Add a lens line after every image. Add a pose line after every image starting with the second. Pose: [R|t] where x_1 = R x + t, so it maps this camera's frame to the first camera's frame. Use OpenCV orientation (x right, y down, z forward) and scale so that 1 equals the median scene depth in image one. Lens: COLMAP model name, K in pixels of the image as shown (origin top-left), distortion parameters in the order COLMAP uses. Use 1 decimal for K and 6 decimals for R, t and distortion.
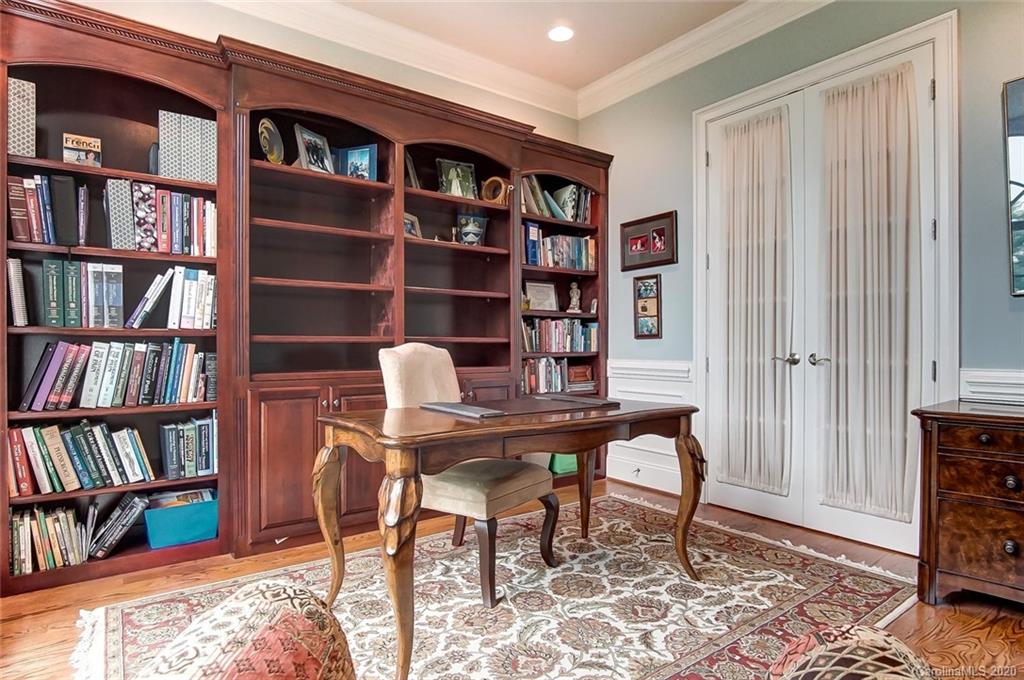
lens RADIAL K [[556.7, 0, 514.7], [0, 556.7, 346.0], [0, 0, 1]] dist [-0.027311, 0.003881]
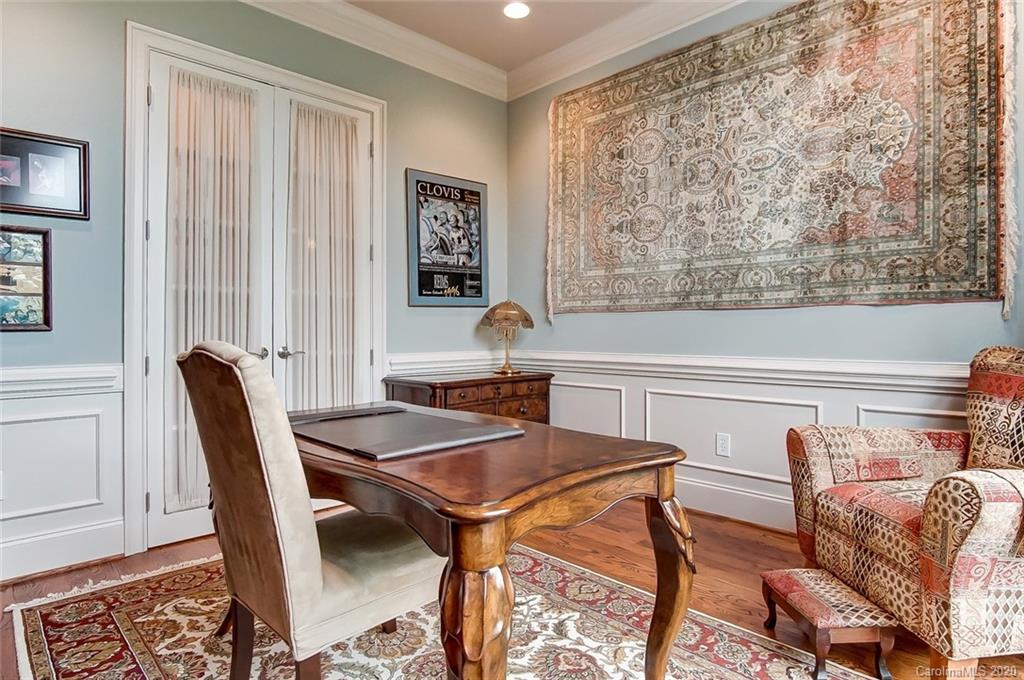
lens RADIAL K [[556.7, 0, 514.8], [0, 556.7, 335.1], [0, 0, 1]] dist [-0.027311, 0.003881]
pose [[-0.128406, -0.001774, 0.991720, -0.518337], [0.005962, 0.999979, 0.002560, -0.009649], [-0.991704, 0.006241, -0.128393, 0.671075]]
